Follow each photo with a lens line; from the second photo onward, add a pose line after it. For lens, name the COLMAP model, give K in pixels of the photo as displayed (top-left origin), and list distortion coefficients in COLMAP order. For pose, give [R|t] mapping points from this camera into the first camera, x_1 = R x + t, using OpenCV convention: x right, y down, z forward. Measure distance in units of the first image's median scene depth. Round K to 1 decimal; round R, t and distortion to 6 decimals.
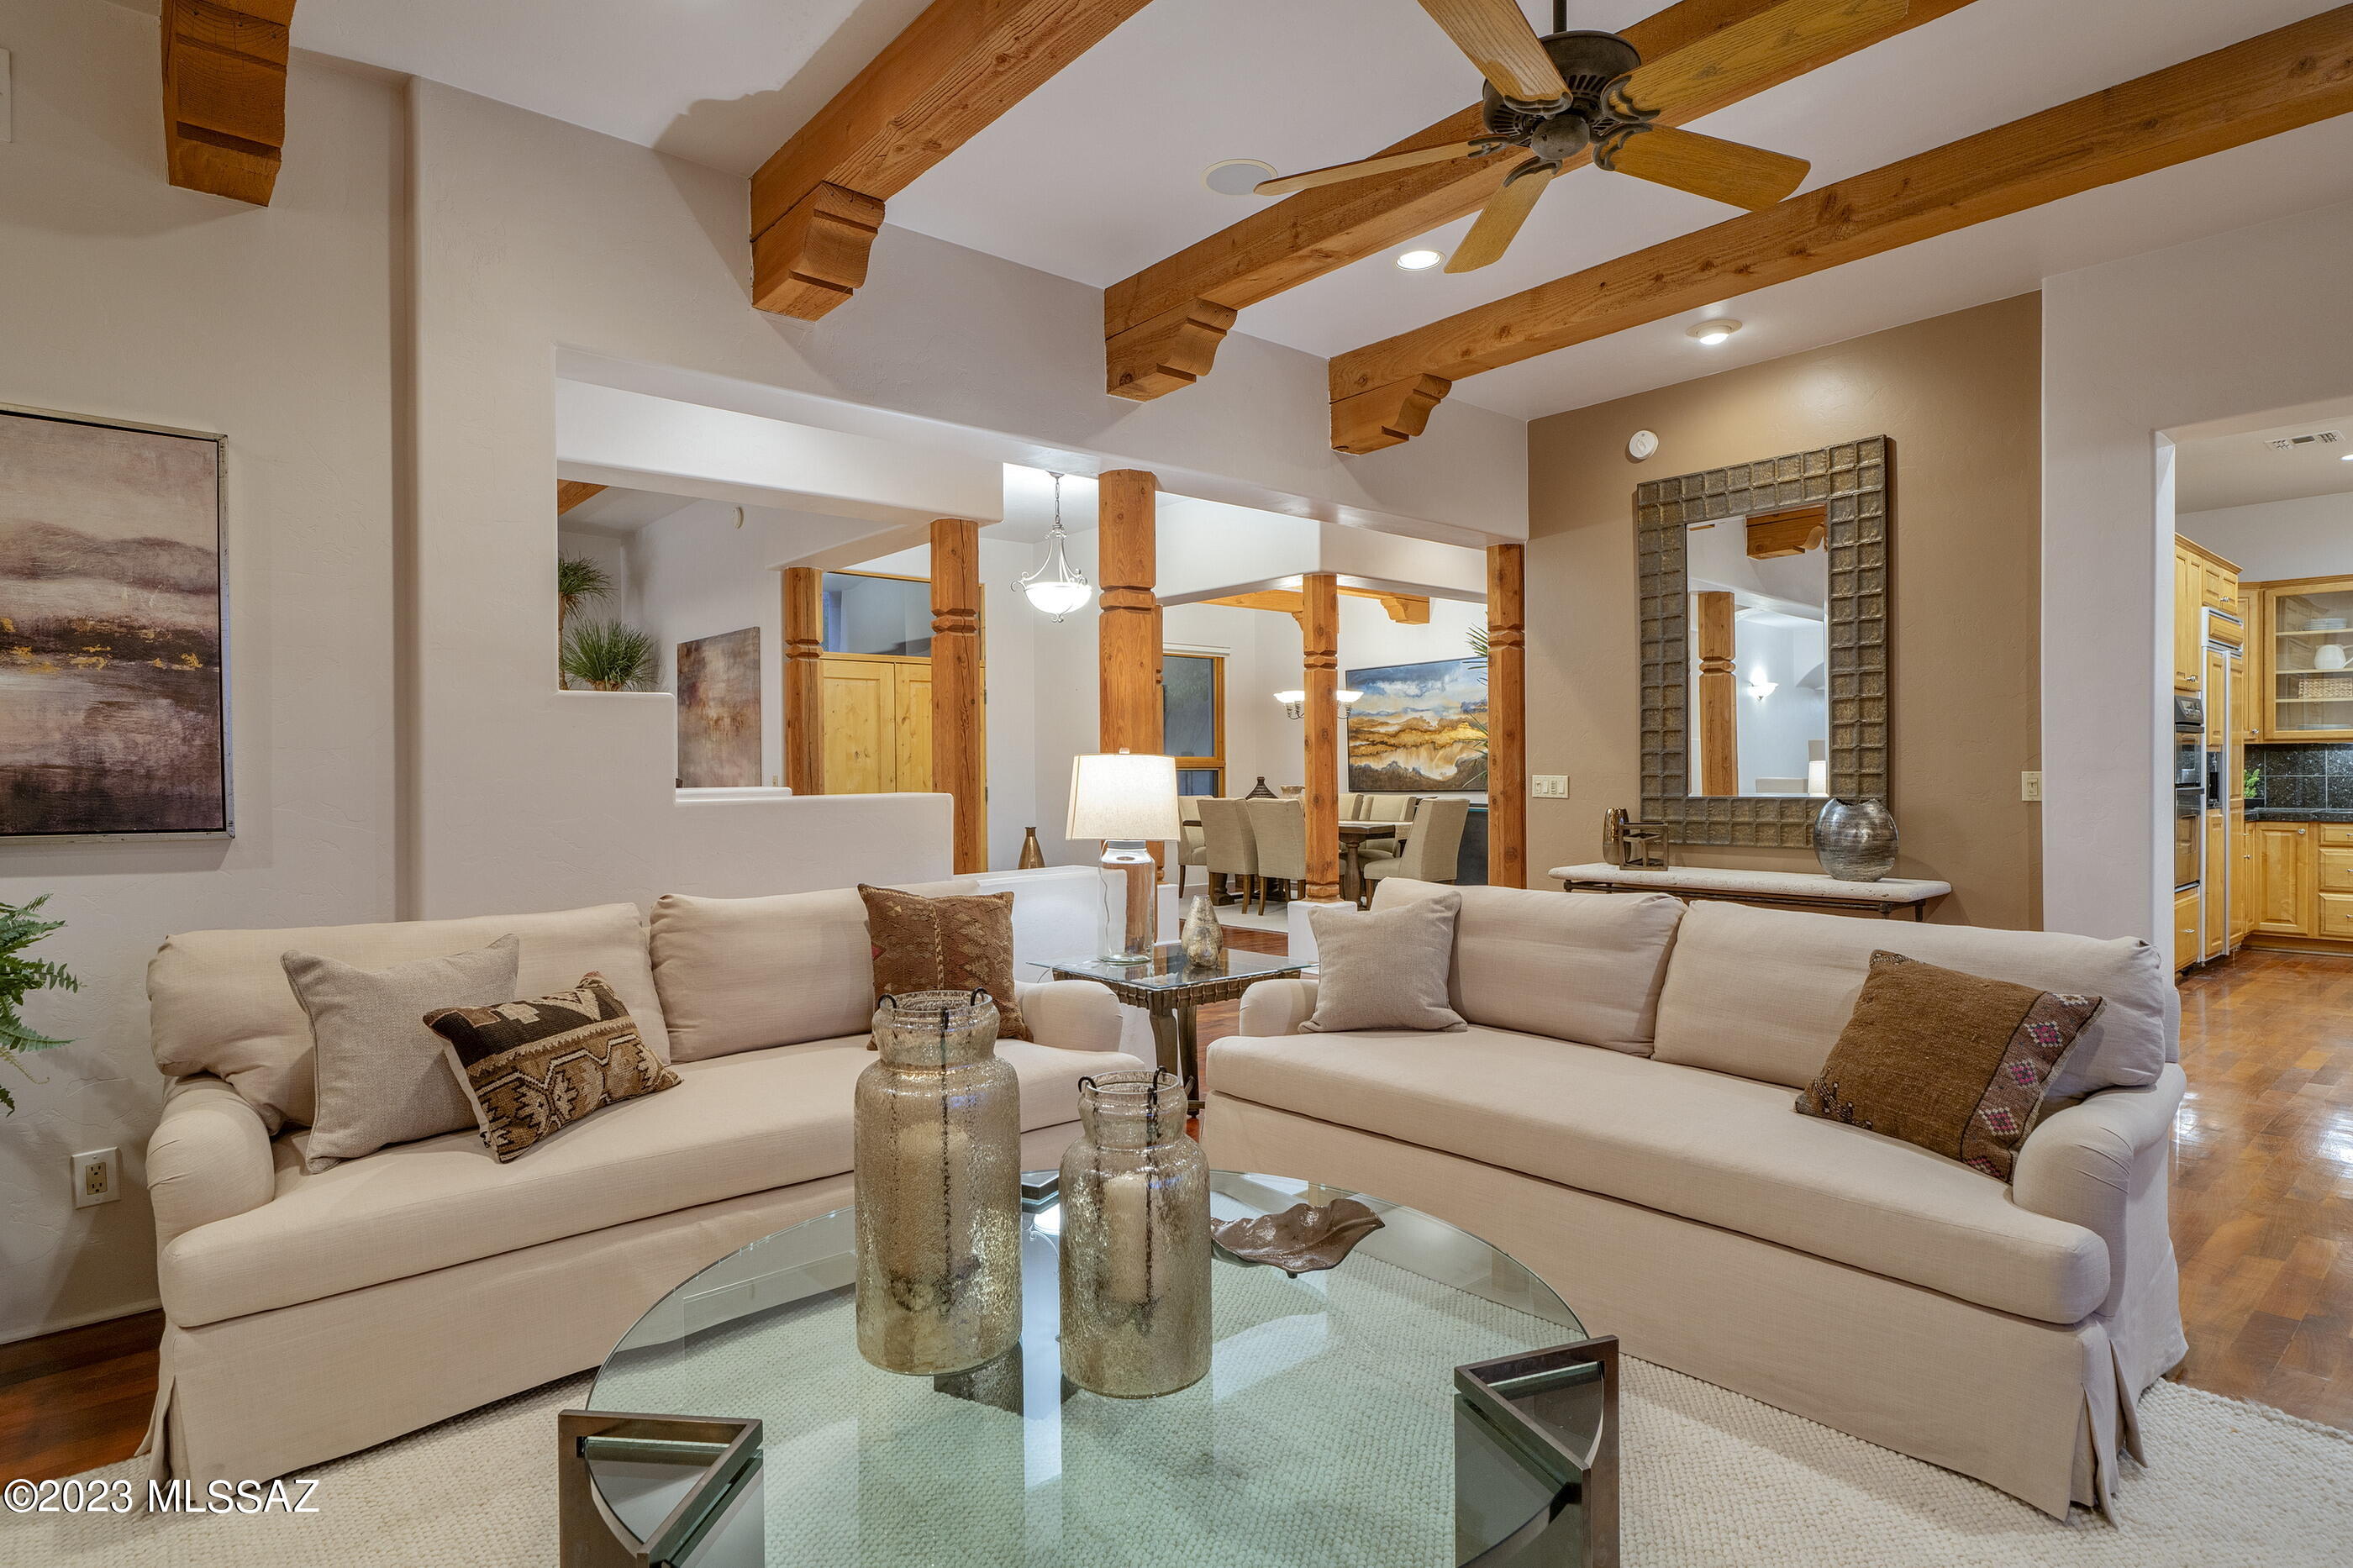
lens RADIAL K [[1236.2, 0, 1172.5], [0, 1236.2, 777.8], [0, 0, 1]] dist [0.000331, 0.000288]
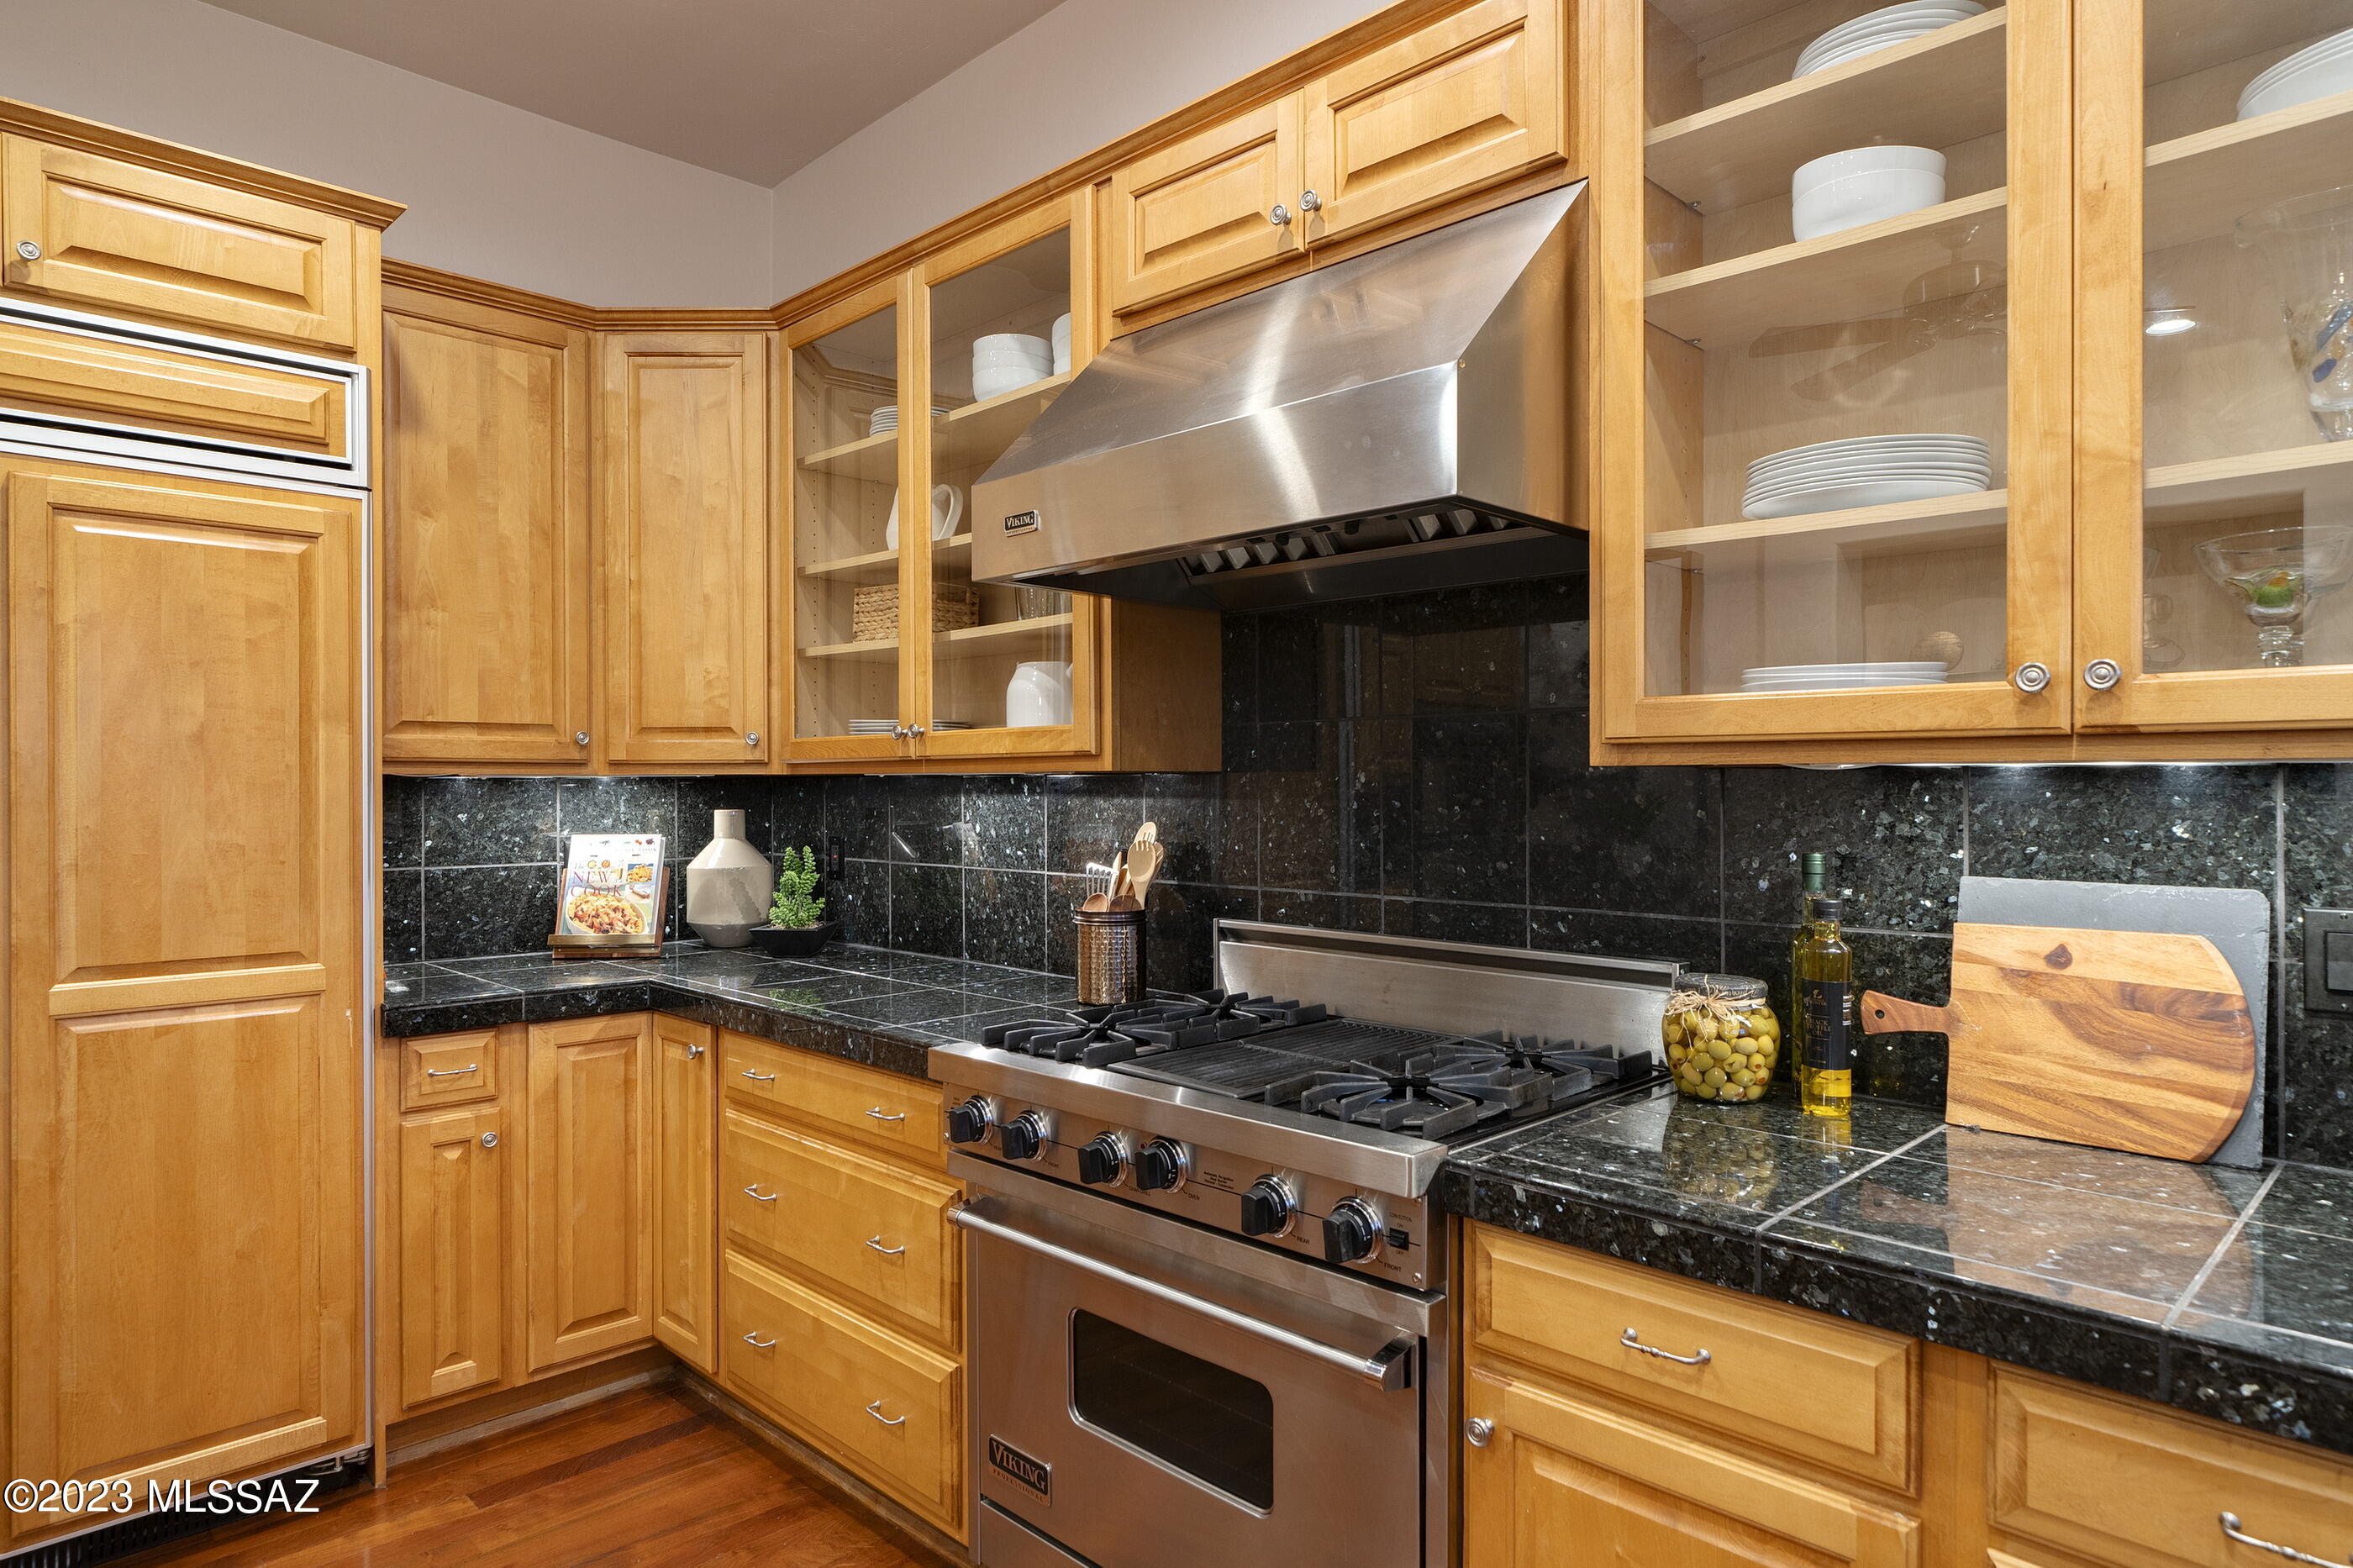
lens RADIAL K [[1387.7, 0, 1168.3], [0, 1387.7, 779.5], [0, 0, 1]] dist [0.004265, -0.000151]
pose [[0.995917, 0.004856, 0.090144, 0.983772], [-0.004191, 0.999963, -0.007555, -0.024497], [-0.090177, 0.007146, 0.995900, 0.618155]]
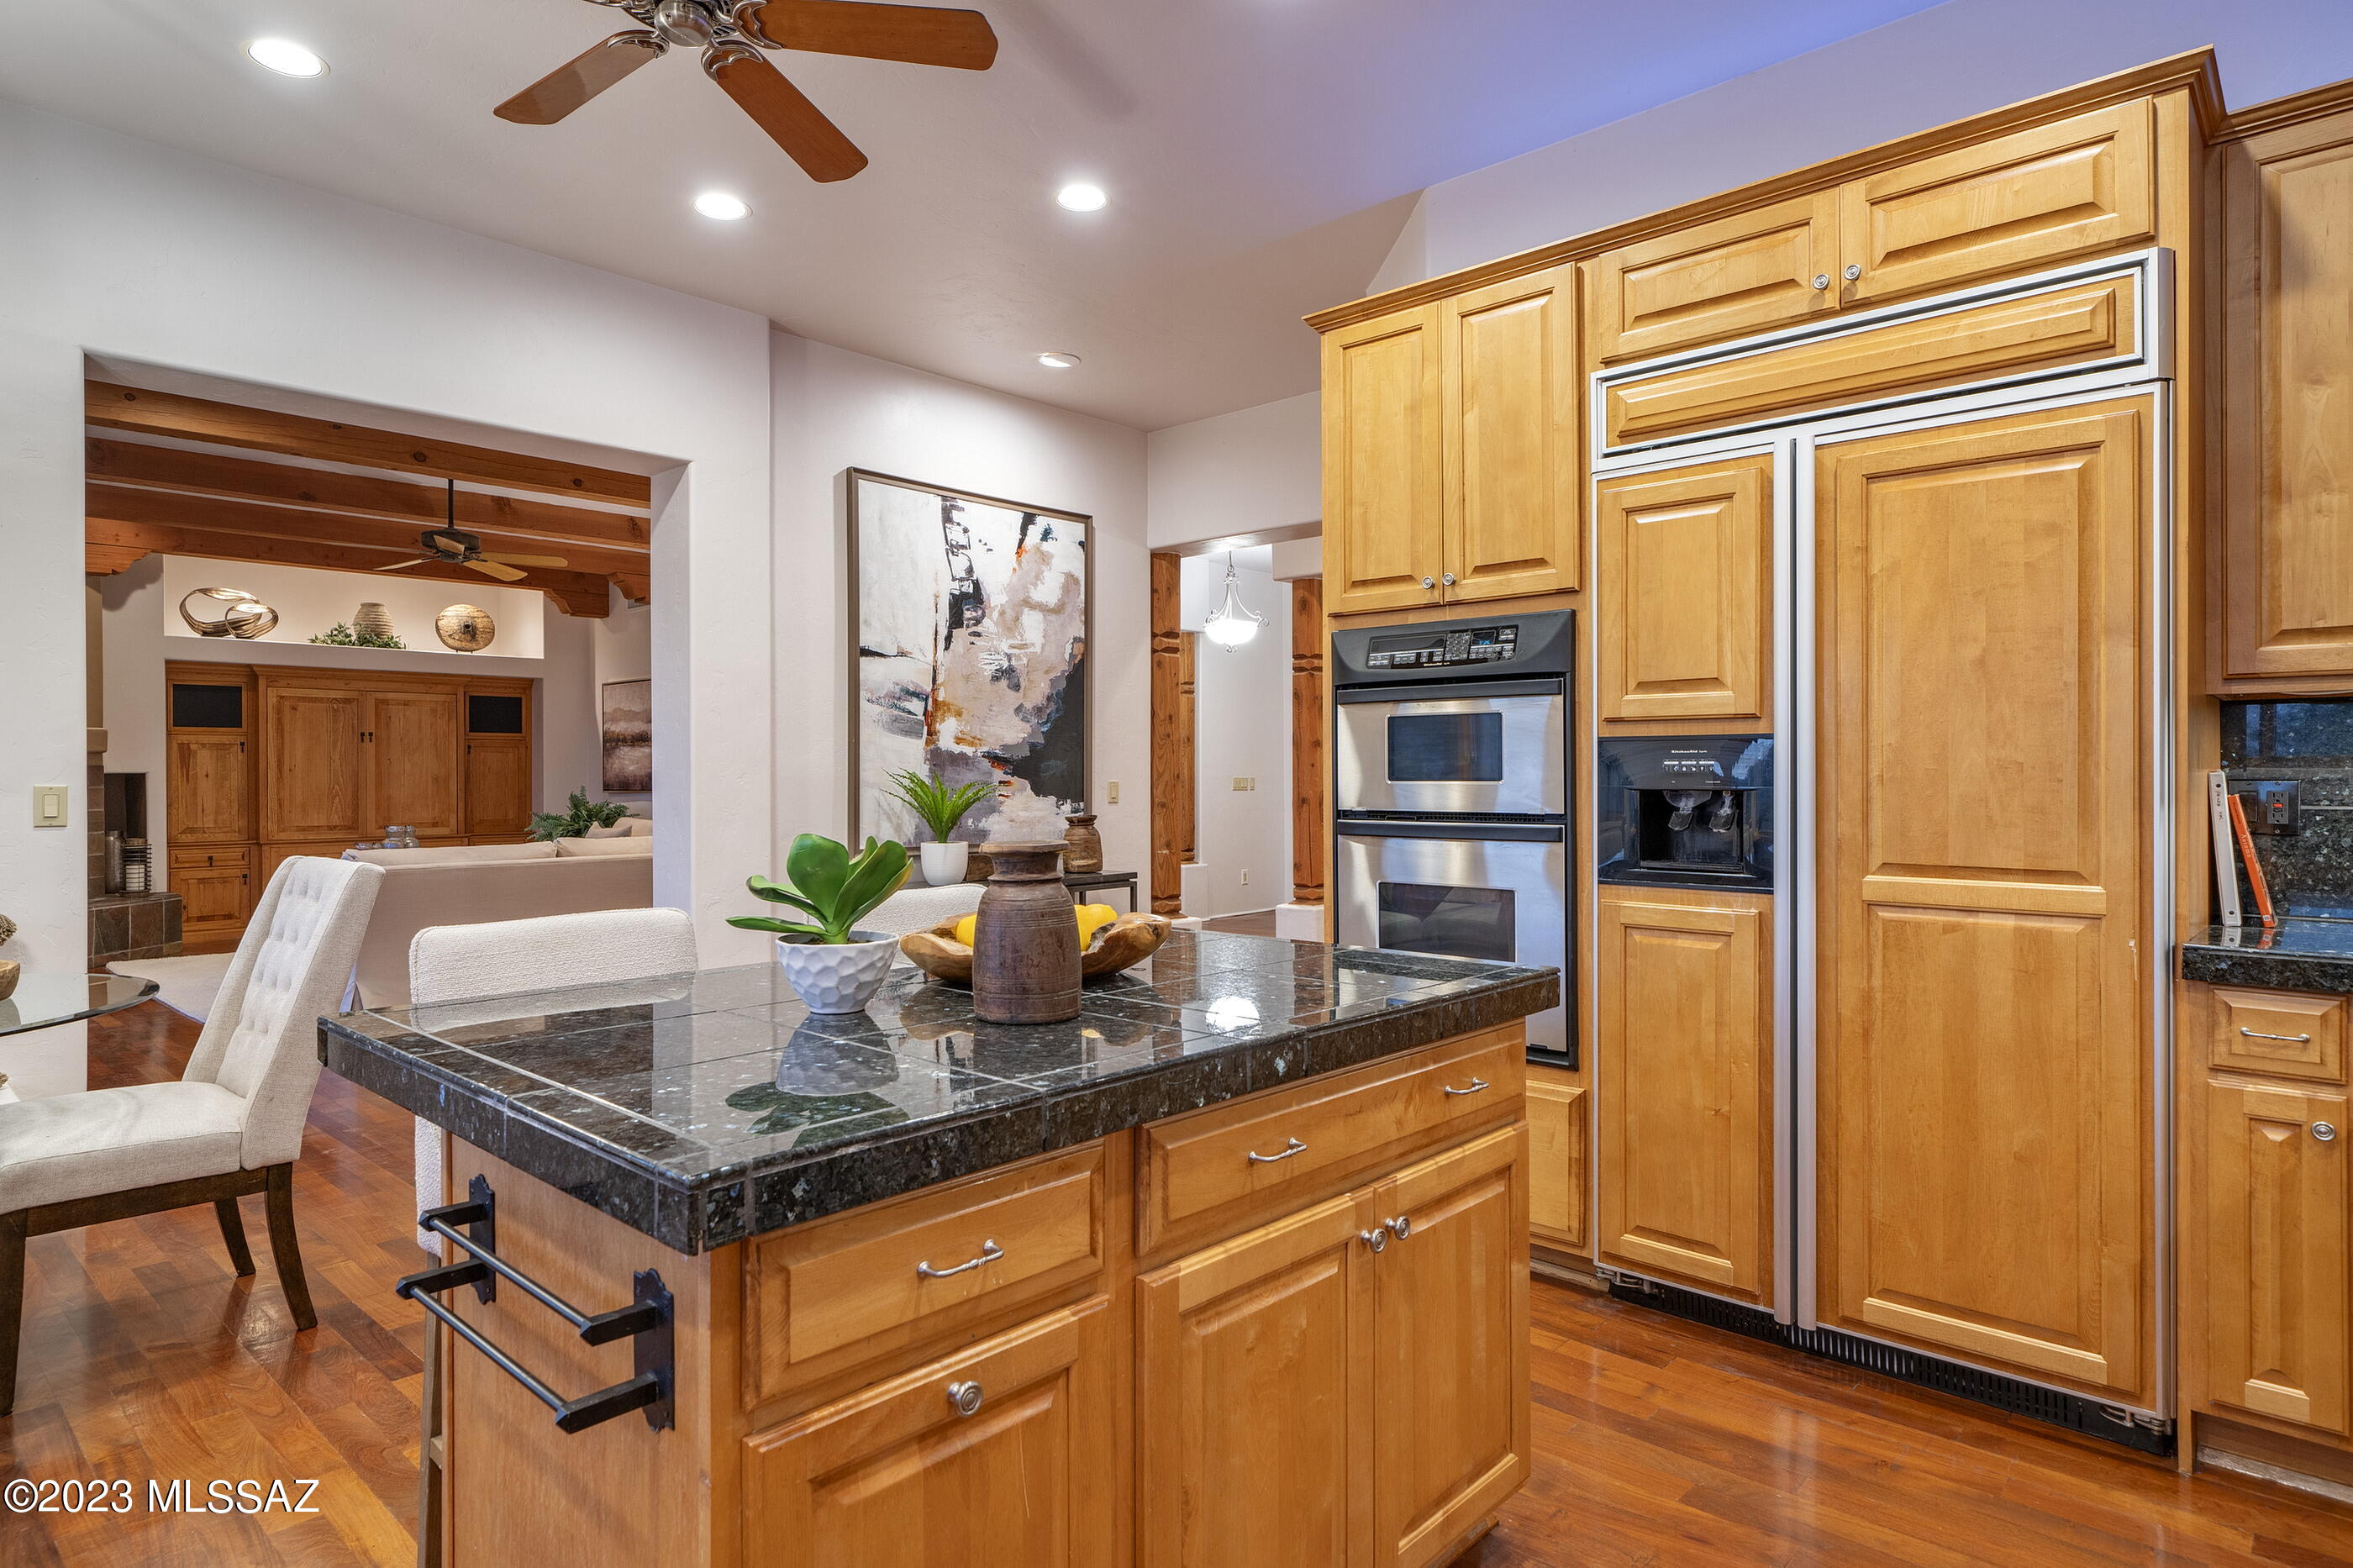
lens RADIAL K [[1302.5, 0, 1174.3], [0, 1302.5, 769.1], [0, 0, 1]] dist [0.000985, -0.000112]
pose [[0.123117, 0.003474, -0.992386, 1.076962], [-0.004237, 0.999987, 0.002975, -0.010370], [0.992383, 0.003838, 0.123130, 0.711482]]
